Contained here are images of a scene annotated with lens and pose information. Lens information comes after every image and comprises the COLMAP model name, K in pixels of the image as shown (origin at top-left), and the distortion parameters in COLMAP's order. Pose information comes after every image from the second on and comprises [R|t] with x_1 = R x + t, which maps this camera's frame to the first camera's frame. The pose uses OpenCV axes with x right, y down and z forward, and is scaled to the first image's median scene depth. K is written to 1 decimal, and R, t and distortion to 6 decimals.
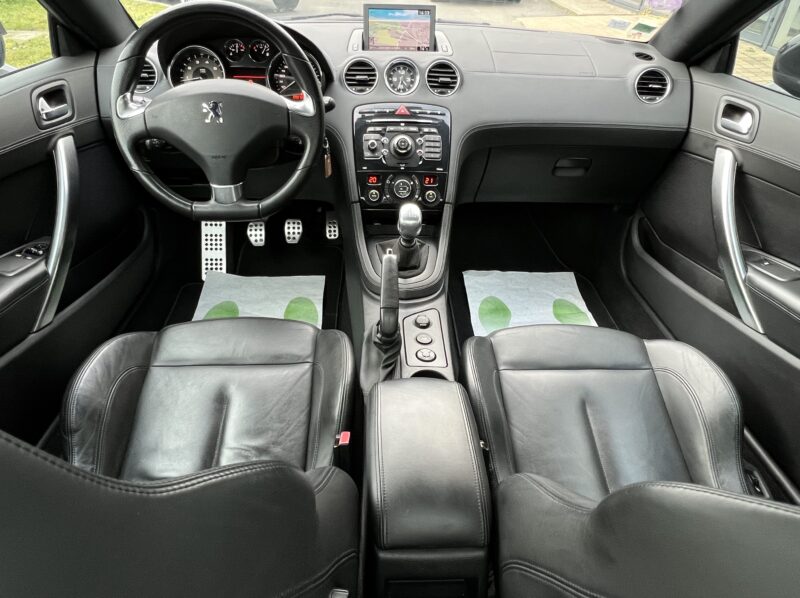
lens RADIAL K [[511.9, 0, 396.4], [0, 511.9, 299.3], [0, 0, 1]] dist [-0.000863, -0.002339]
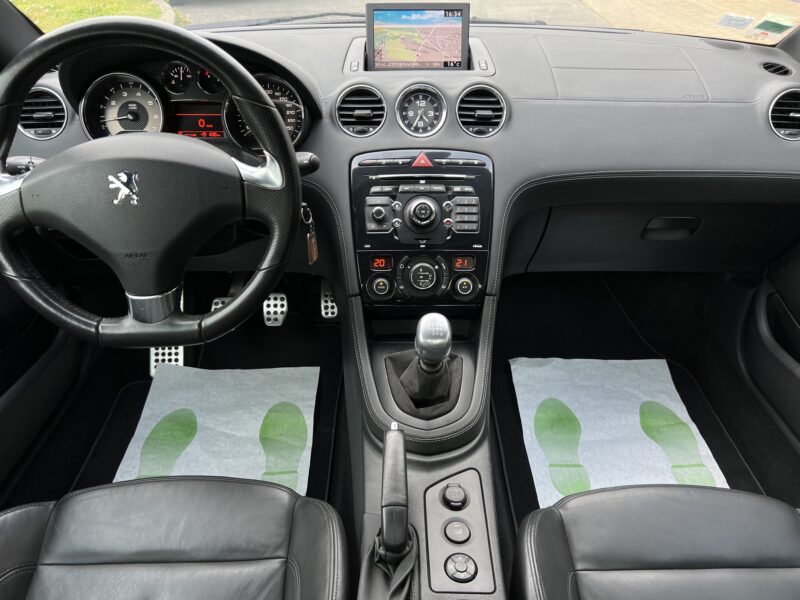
lens RADIAL K [[610.0, 0, 403.6], [0, 610.0, 306.9], [0, 0, 1]] dist [0.051090, -0.067119]
pose [[0.999463, -0.007231, -0.031964, 0.011654], [0.006262, 0.999521, -0.030314, -0.149408], [0.032168, 0.030098, 0.999029, 0.190619]]
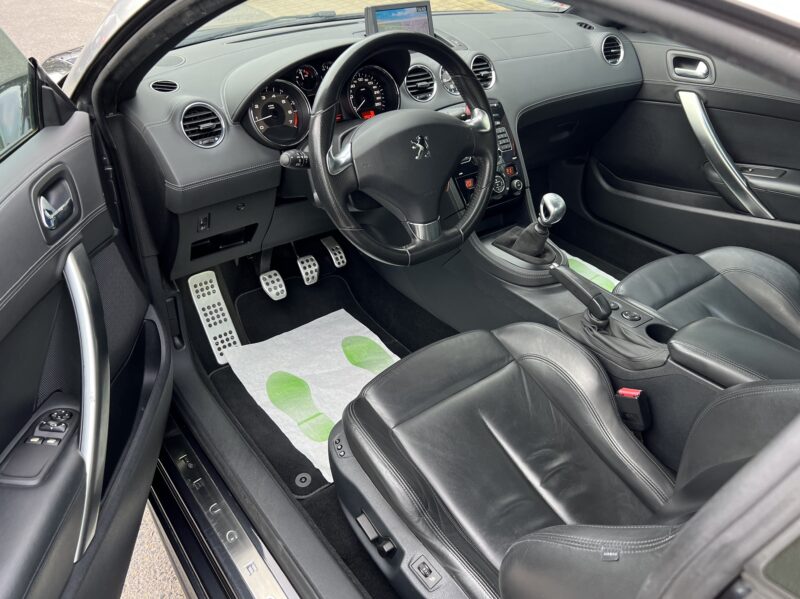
lens RADIAL K [[610.0, 0, 393.5], [0, 610.0, 303.1], [0, 0, 1]] dist [0.051090, -0.067119]
pose [[0.820226, -0.327843, 0.468773, -0.794361], [0.330932, 0.940374, 0.078621, -0.155767], [-0.466597, 0.090645, 0.879813, 0.045640]]
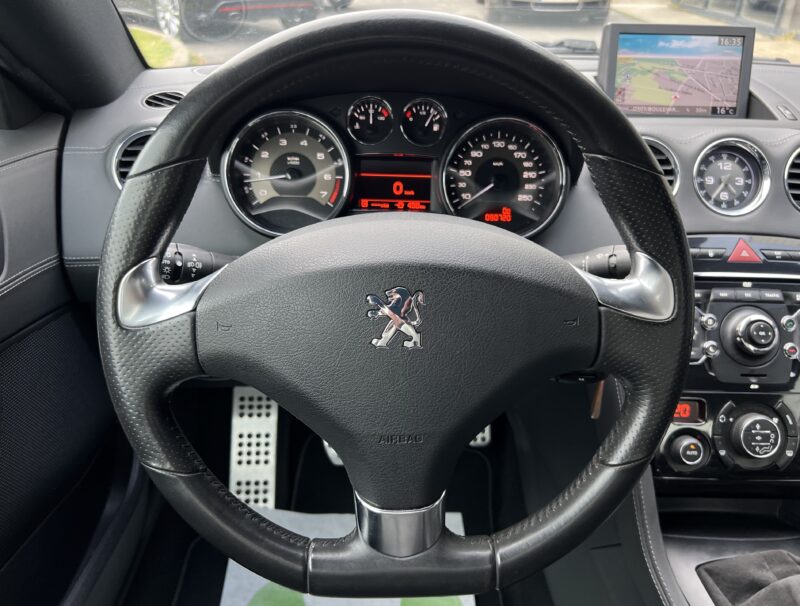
lens RADIAL K [[655.8, 0, 404.6], [0, 655.8, 305.4], [0, 0, 1]] dist [0.037187, -0.042802]
pose [[0.999777, 0.013021, -0.016648, -0.268257], [-0.014937, 0.992579, -0.120684, -0.249696], [0.014953, 0.120906, 0.992551, 0.435075]]
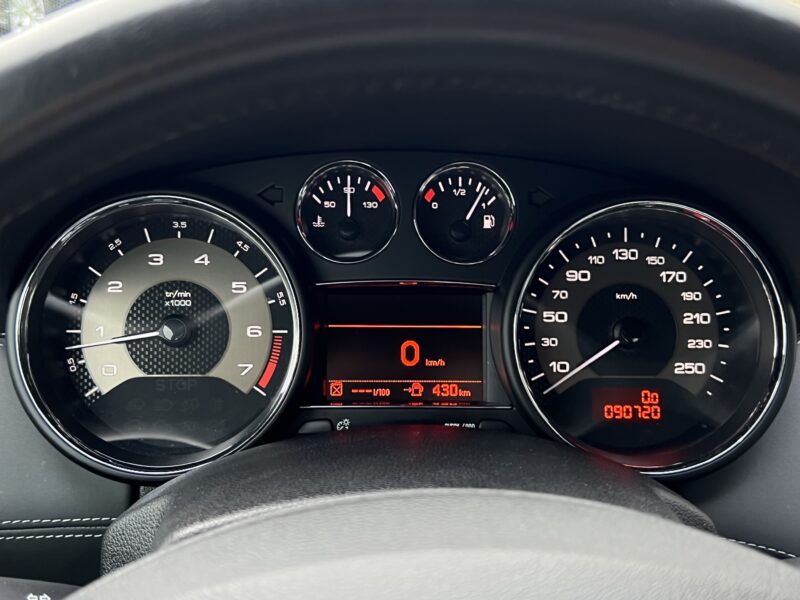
lens RADIAL K [[1084.1, 0, 421.7], [0, 1084.1, 294.4], [0, 0, 1]] dist [0.096003, 0.000000]
pose [[0.999953, -0.009349, 0.002748, -0.281570], [0.009744, 0.956808, -0.290557, -0.319697], [0.000087, 0.290570, 0.956854, 0.577764]]
